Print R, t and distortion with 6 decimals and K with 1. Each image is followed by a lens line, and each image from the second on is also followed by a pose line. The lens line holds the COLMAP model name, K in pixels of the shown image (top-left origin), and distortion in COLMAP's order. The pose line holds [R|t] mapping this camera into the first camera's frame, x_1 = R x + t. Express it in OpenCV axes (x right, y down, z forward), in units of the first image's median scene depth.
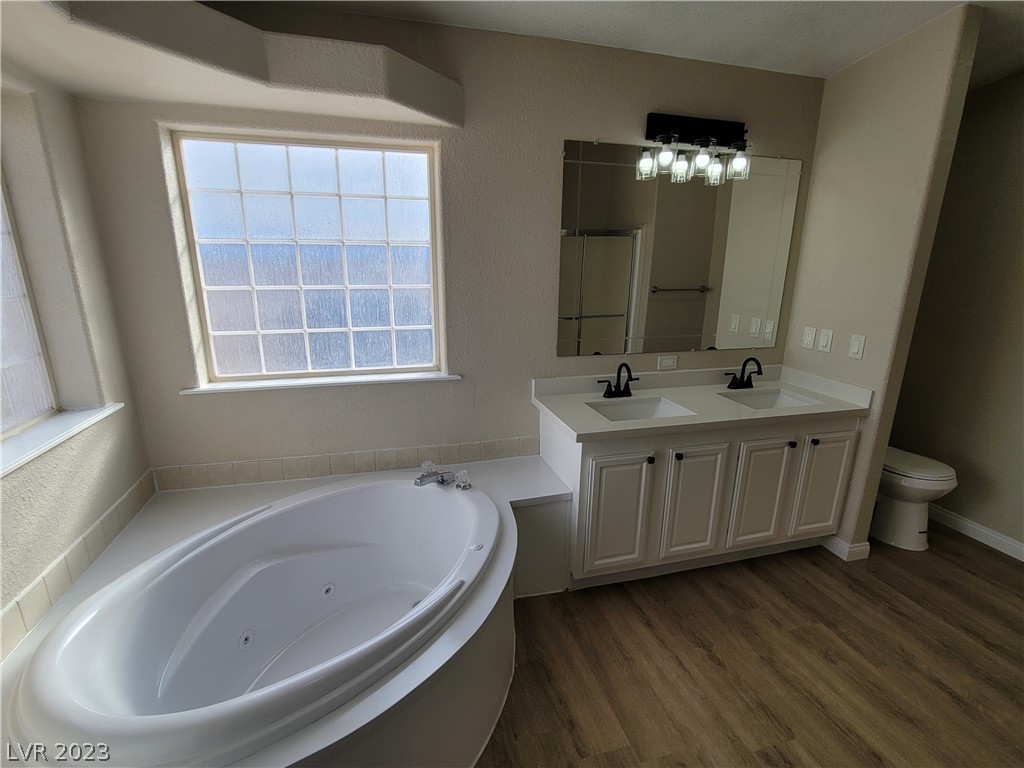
lens RADIAL K [[497.0, 0, 515.7], [0, 497.0, 390.5], [0, 0, 1]] dist [-0.003974, -0.000954]
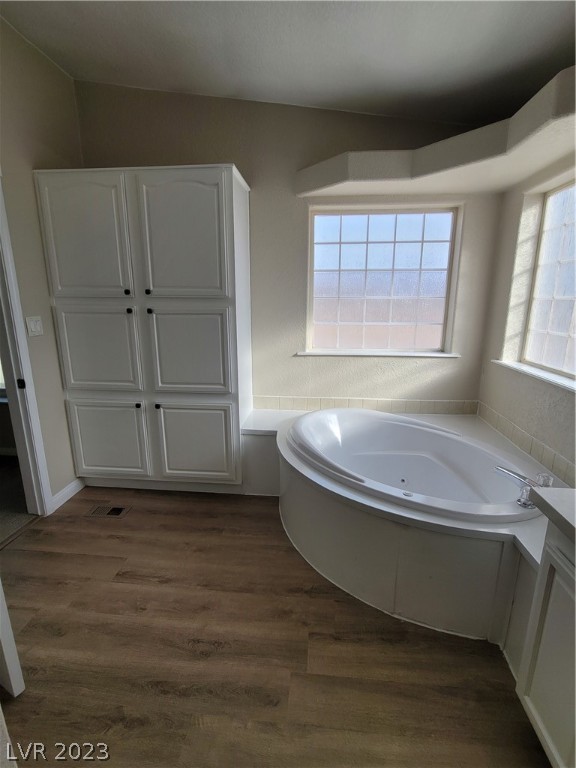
lens RADIAL K [[372.8, 0, 286.6], [0, 372.8, 387.5], [0, 0, 1]] dist [-0.003974, -0.000954]
pose [[-0.371062, 0.206631, -0.905327, 0.612599], [-0.249628, 0.916846, 0.311574, -0.109930], [0.894426, 0.341608, -0.288626, 0.664554]]
